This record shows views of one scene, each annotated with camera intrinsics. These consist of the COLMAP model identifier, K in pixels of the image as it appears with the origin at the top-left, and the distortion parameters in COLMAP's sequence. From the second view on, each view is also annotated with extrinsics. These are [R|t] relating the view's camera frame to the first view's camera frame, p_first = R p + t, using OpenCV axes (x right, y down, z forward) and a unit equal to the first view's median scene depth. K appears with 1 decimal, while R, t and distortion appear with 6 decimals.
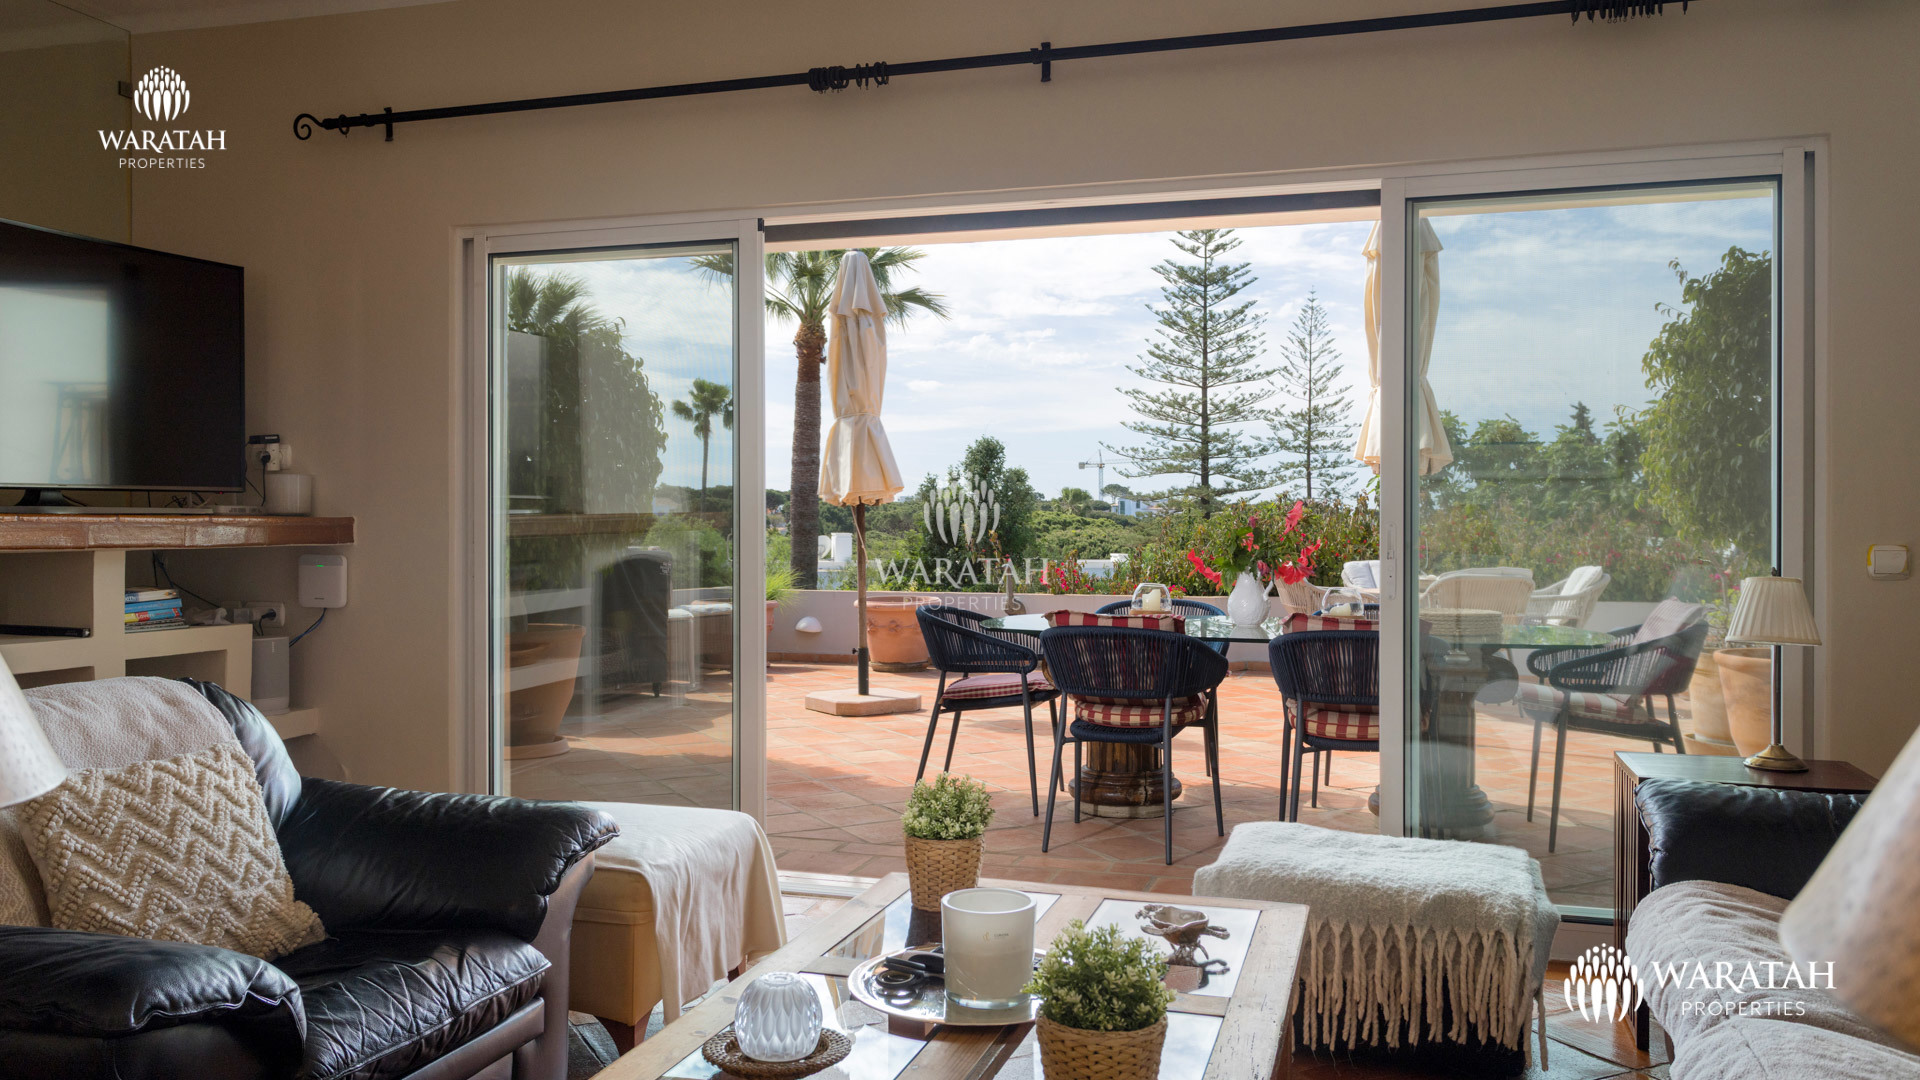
lens RADIAL K [[1369.1, 0, 960.0], [0, 1369.1, 540.0], [0, 0, 1]] dist [0.000692, -0.002990]
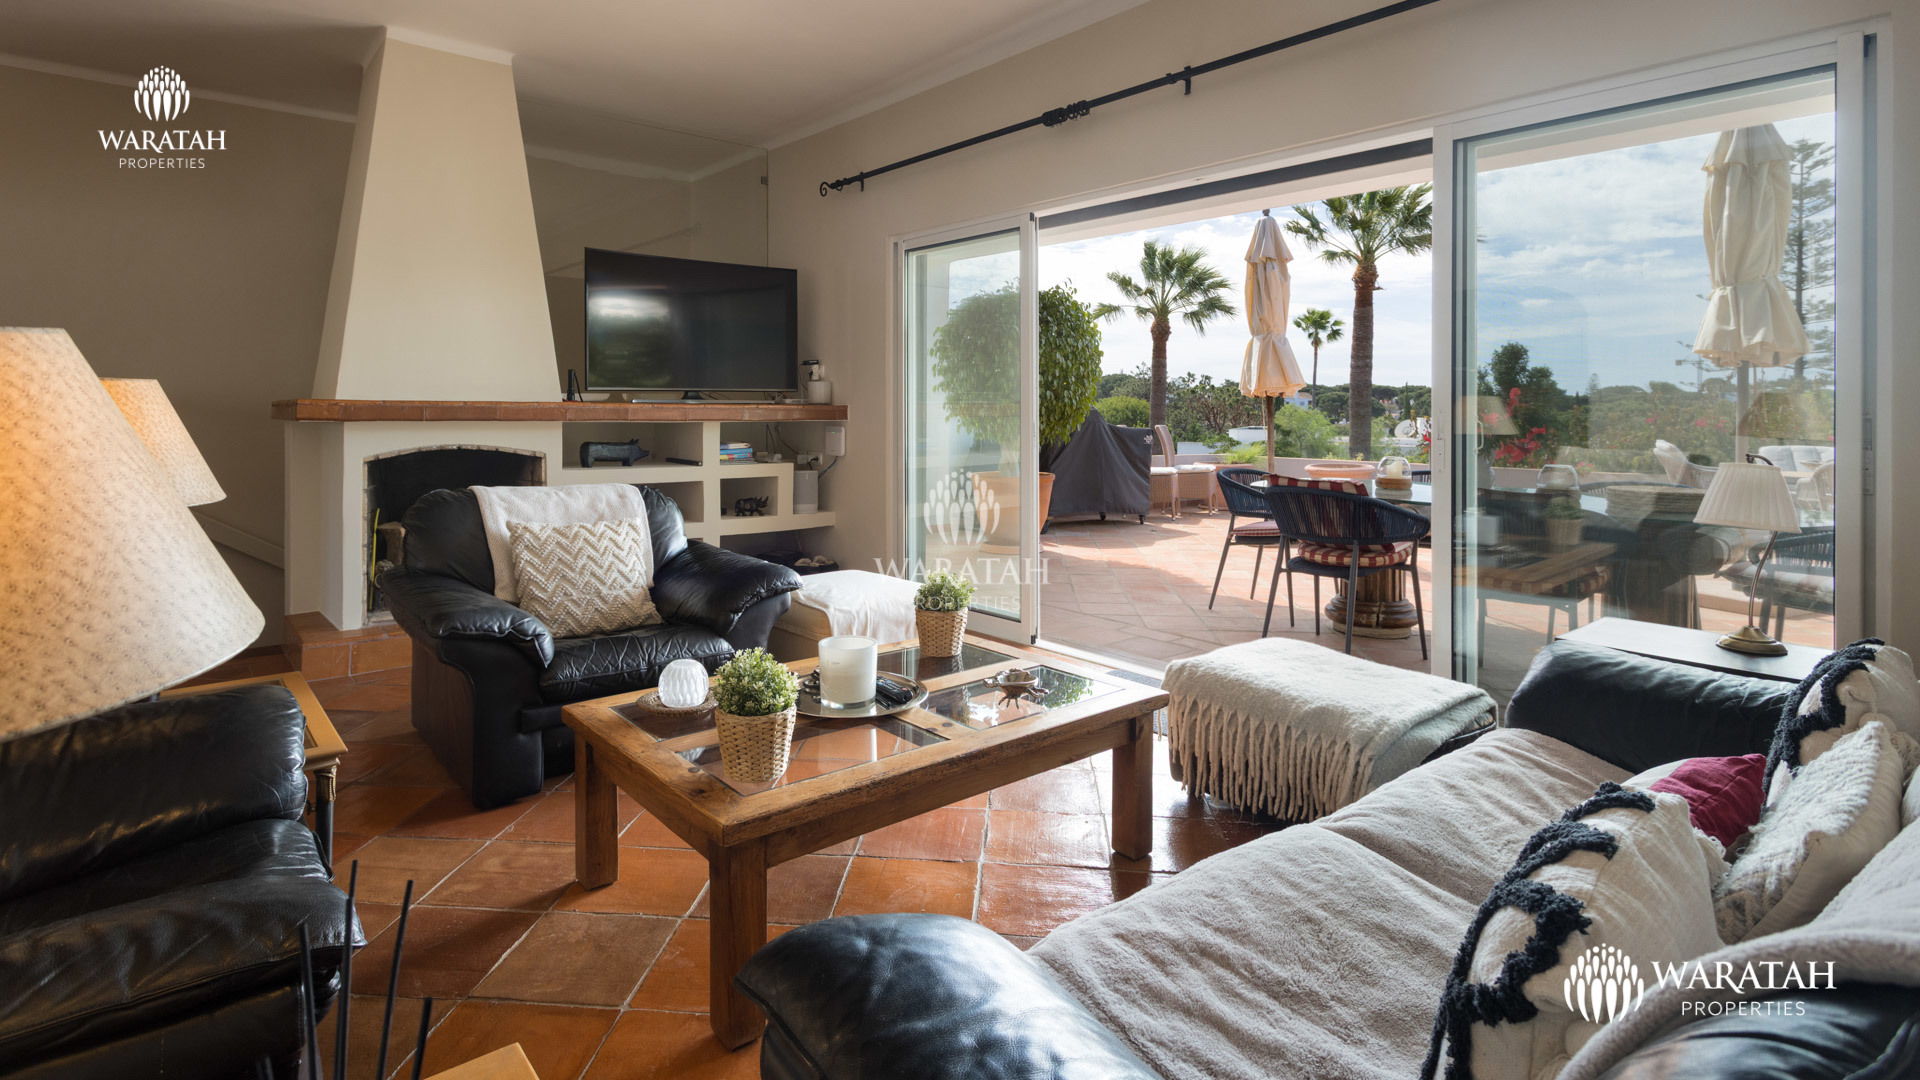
lens RADIAL K [[921.0, 0, 952.4], [0, 921.0, 417.7], [0, 0, 1]] dist [-0.001804, -0.000105]
pose [[0.843626, 0.007203, -0.536883, 0.353645], [-0.009474, 0.999954, -0.001472, -0.000052], [0.536848, 0.006329, 0.843655, 0.074846]]
